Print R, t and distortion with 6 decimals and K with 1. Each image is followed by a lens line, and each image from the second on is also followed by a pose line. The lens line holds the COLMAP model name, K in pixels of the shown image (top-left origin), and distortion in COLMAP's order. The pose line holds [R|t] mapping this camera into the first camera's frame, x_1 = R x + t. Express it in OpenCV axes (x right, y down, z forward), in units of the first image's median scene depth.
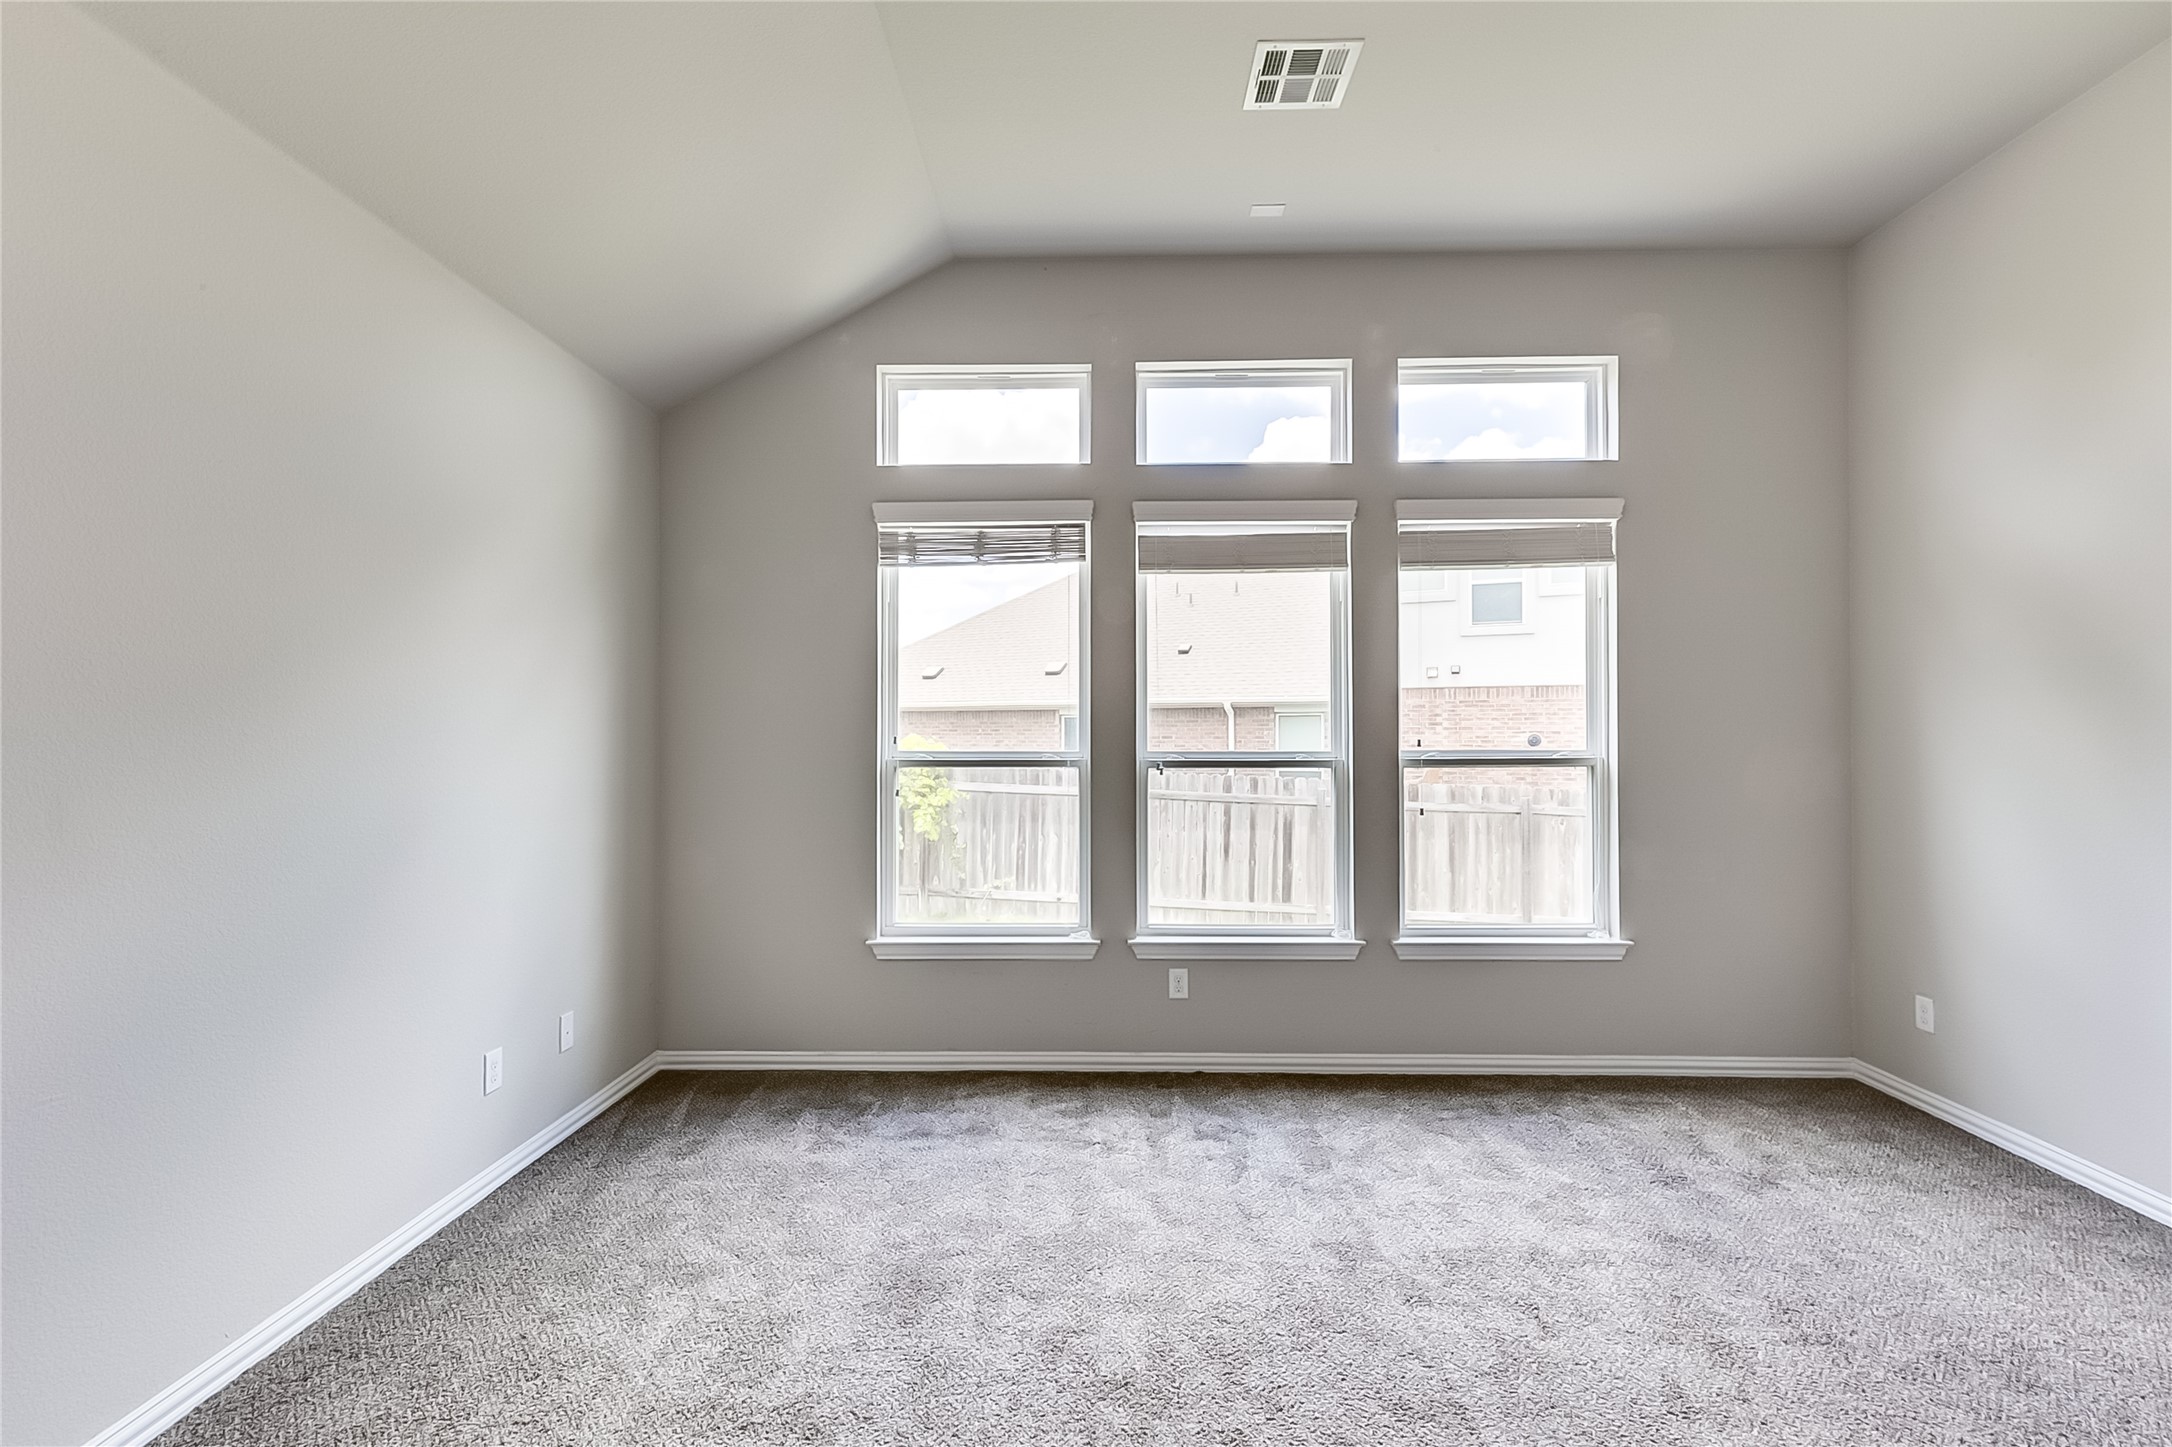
lens RADIAL K [[978.2, 0, 1079.6], [0, 978.2, 718.6], [0, 0, 1]] dist [0.000938, -0.000225]
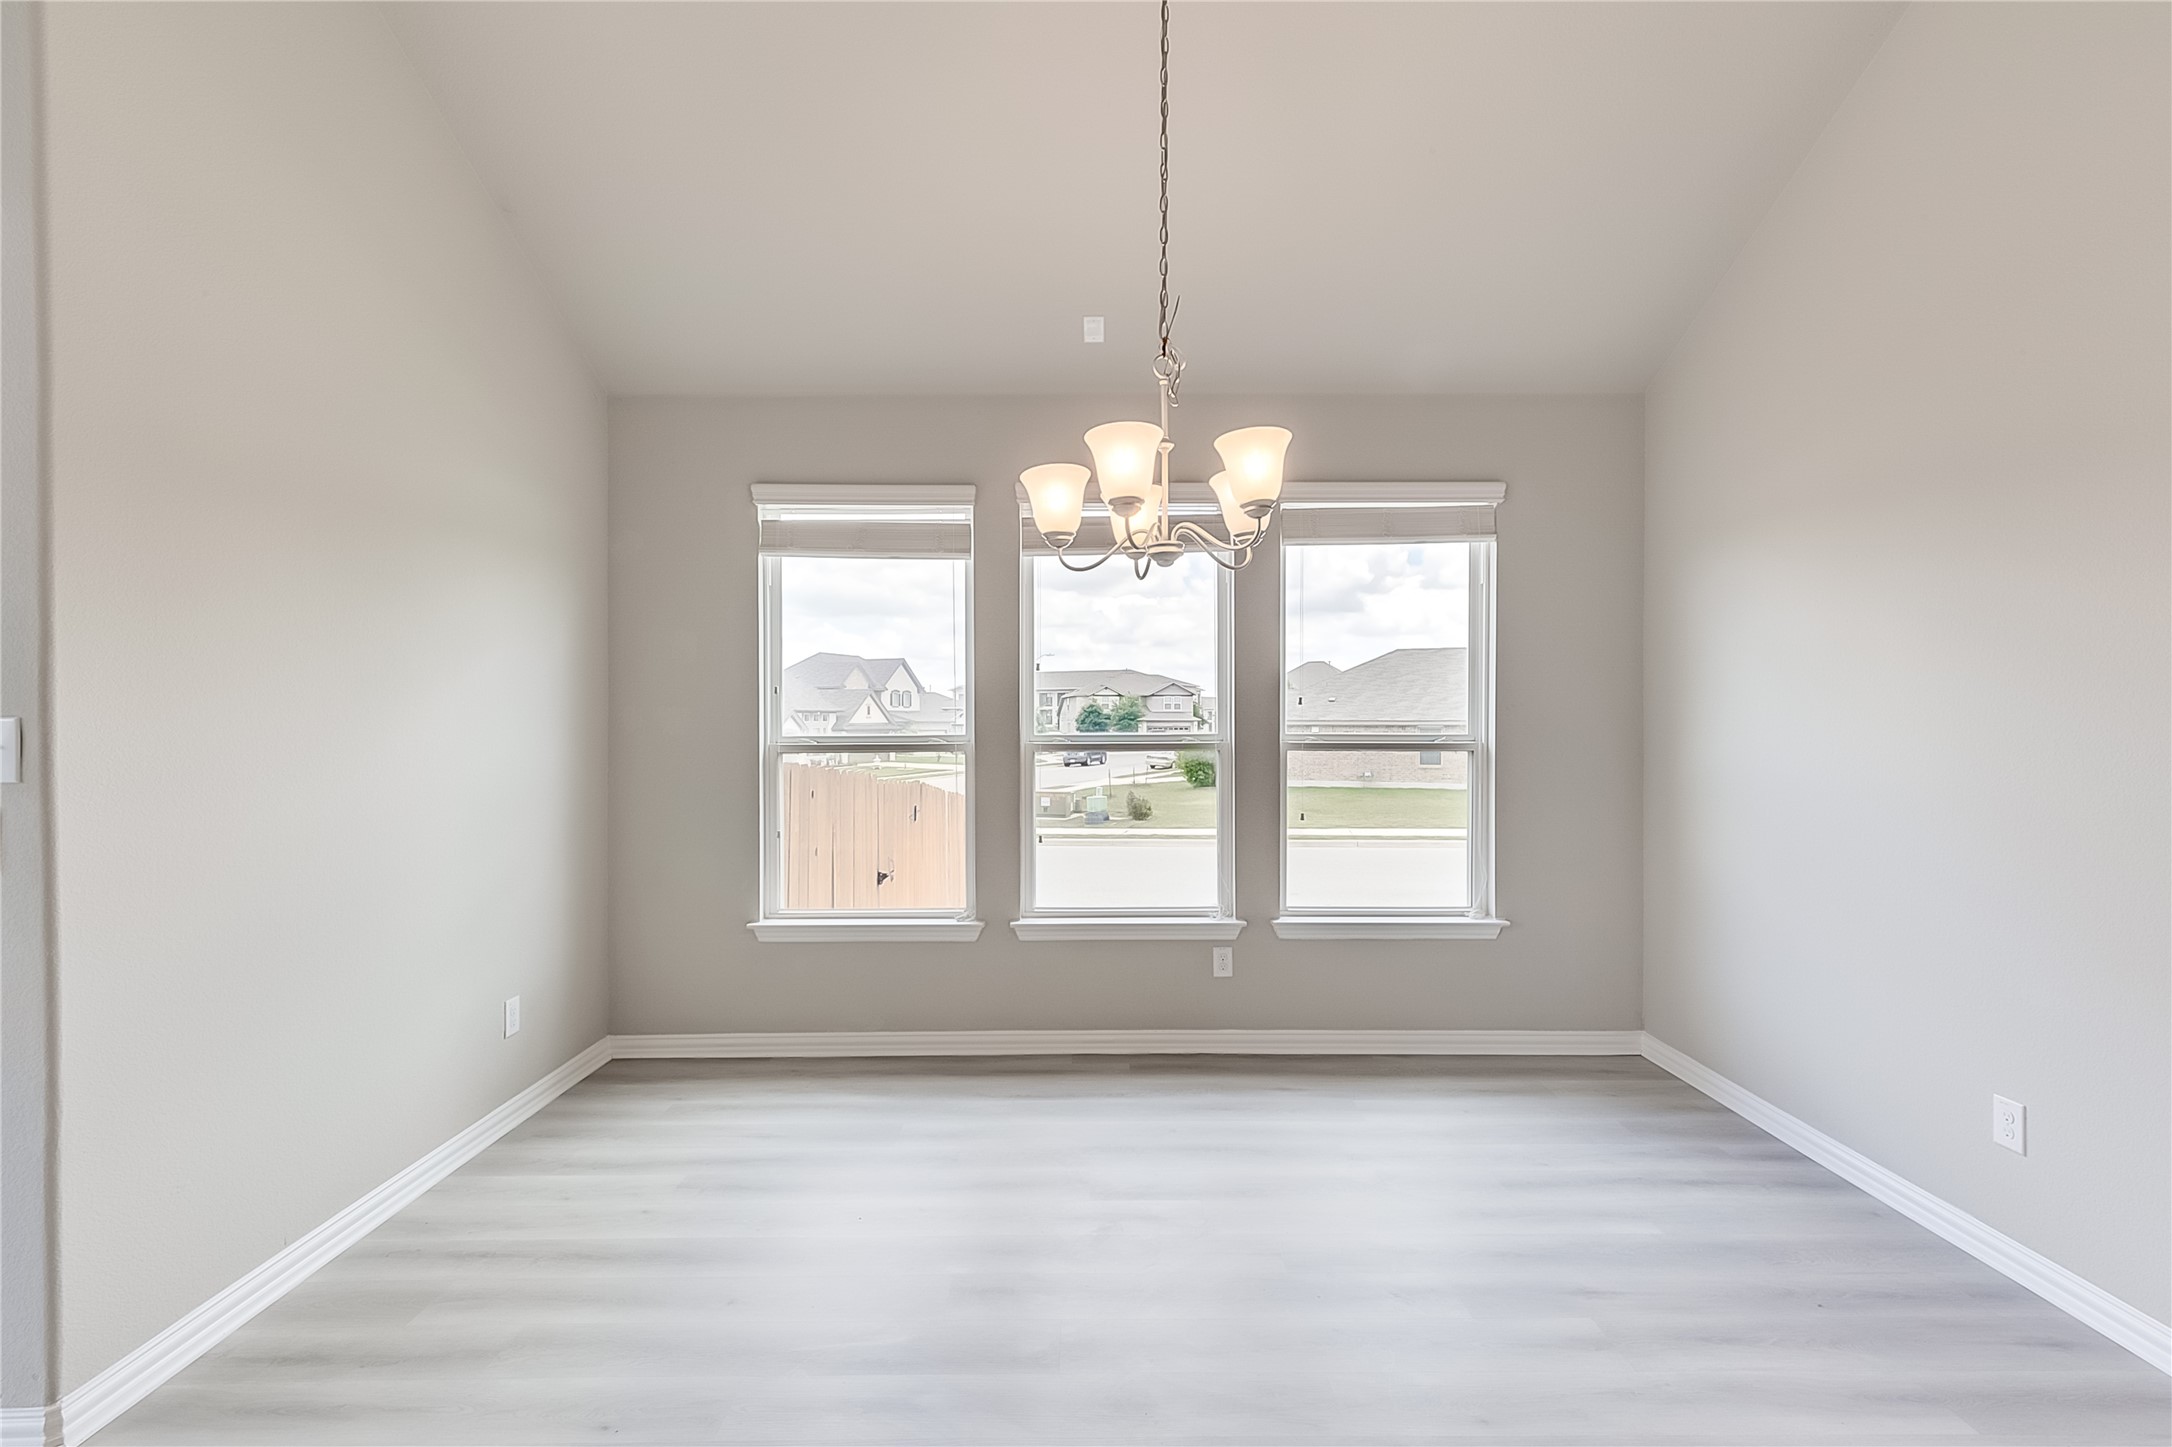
lens RADIAL K [[978.2, 0, 1088.2], [0, 978.2, 722.2], [0, 0, 1]] dist [0.000938, -0.000225]
pose [[0.999804, -0.001042, 0.019757, 0.112144], [0.000630, 0.999782, 0.020872, -0.000305], [-0.019774, -0.020856, 0.999587, -0.003695]]
